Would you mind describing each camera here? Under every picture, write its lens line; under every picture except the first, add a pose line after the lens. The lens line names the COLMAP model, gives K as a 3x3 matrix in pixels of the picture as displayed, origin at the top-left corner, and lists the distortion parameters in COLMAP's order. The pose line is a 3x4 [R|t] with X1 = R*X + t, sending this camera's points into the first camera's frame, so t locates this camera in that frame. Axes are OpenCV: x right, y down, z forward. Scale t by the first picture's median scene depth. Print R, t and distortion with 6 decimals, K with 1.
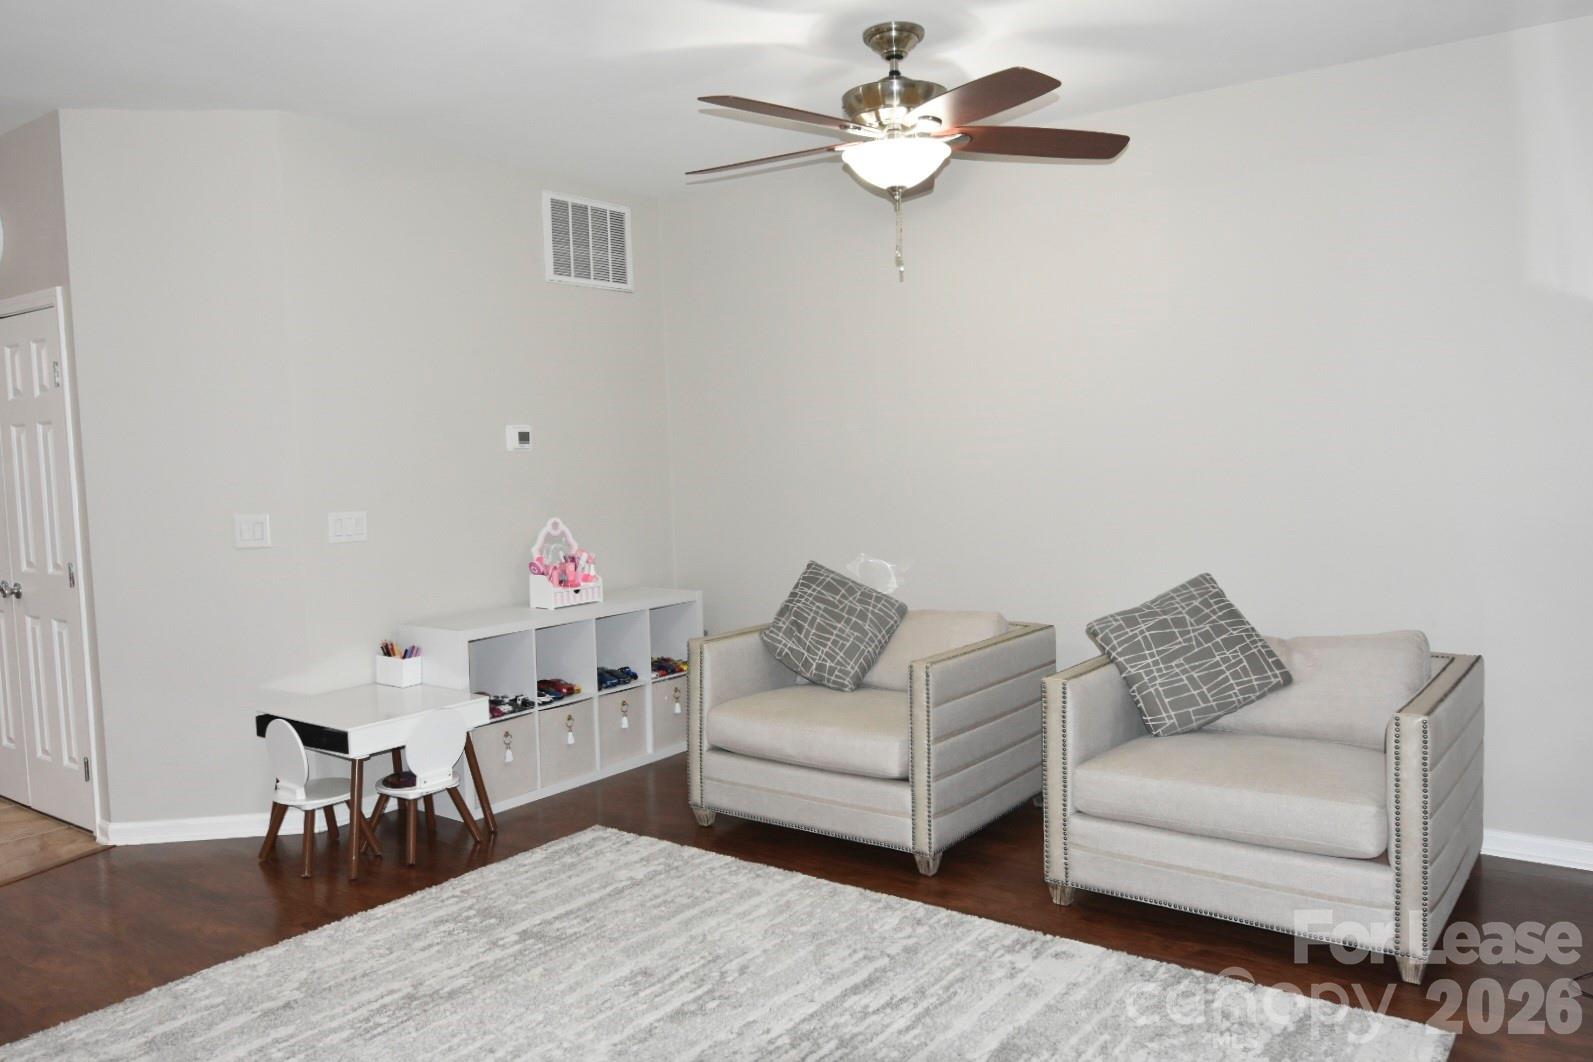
lens RADIAL K [[1188.0, 0, 796.5], [0, 1188.0, 531.0], [0, 0, 1]] dist [0.005236, 0.002500]
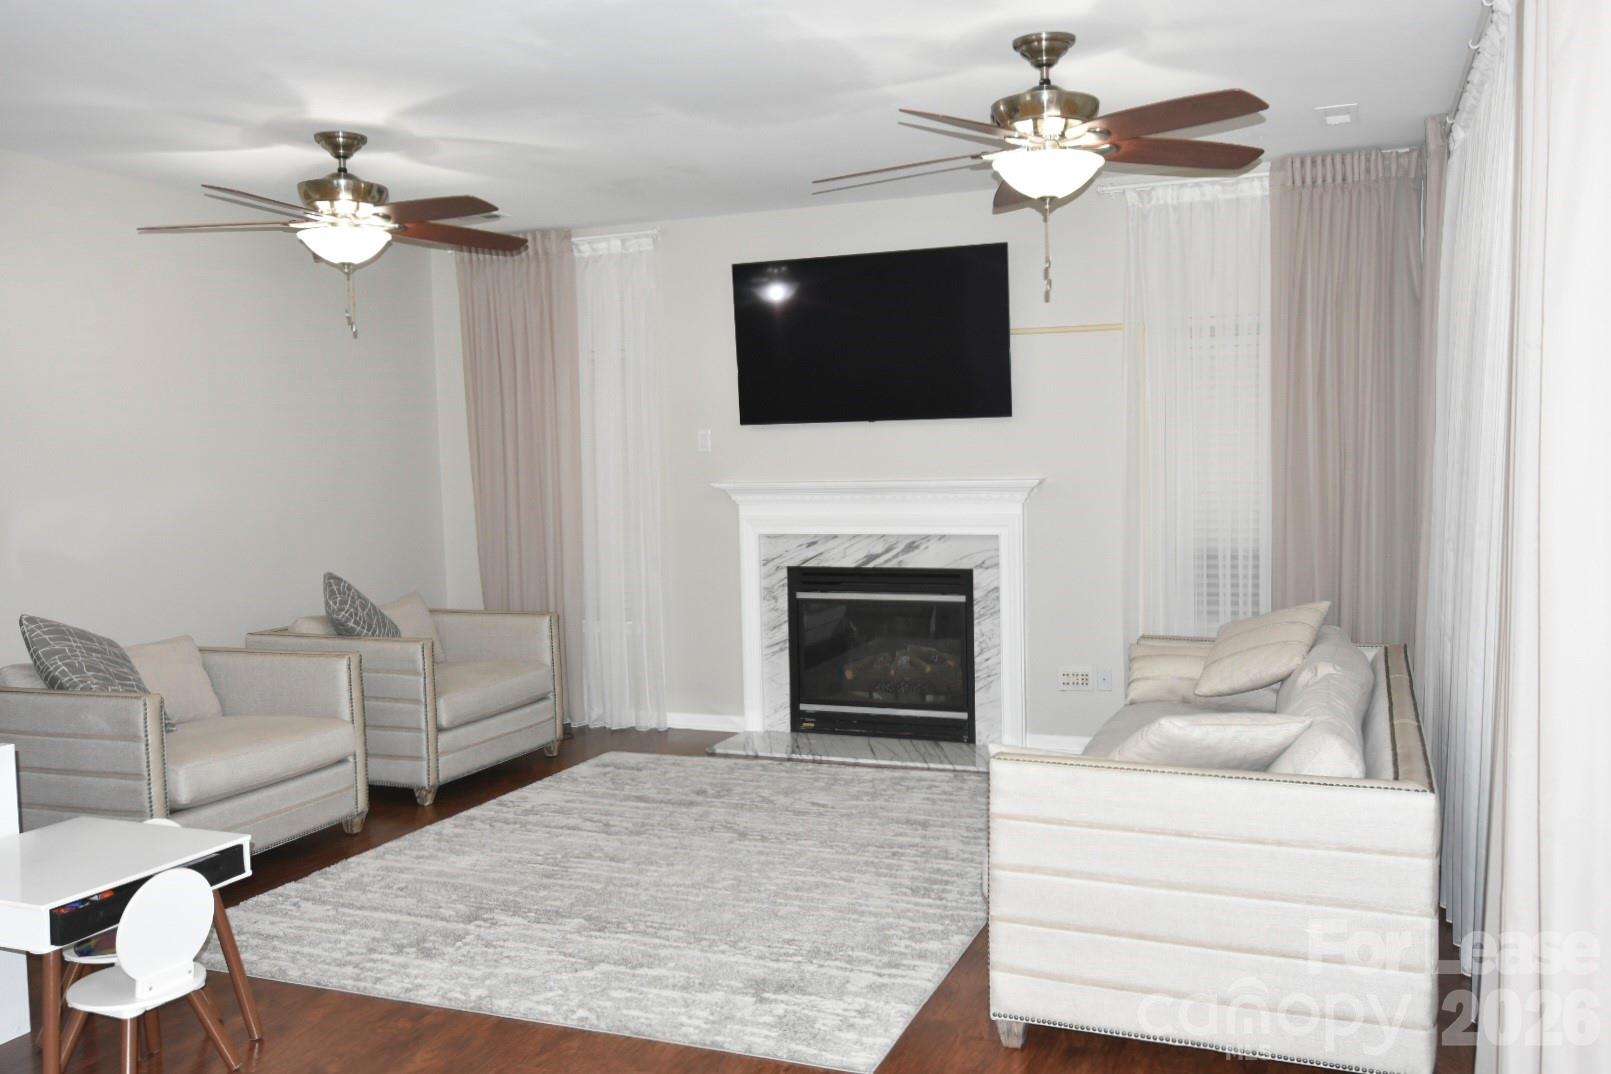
lens RADIAL K [[1357.0, 0, 805.5], [0, 1357.0, 537.0], [0, 0, 1]] dist [-0.003916, -0.000819]
pose [[-0.242981, -0.031059, 0.969534, -1.425333], [0.101641, 0.993170, 0.057289, -0.040908], [-0.964691, 0.112465, -0.238165, 0.928396]]
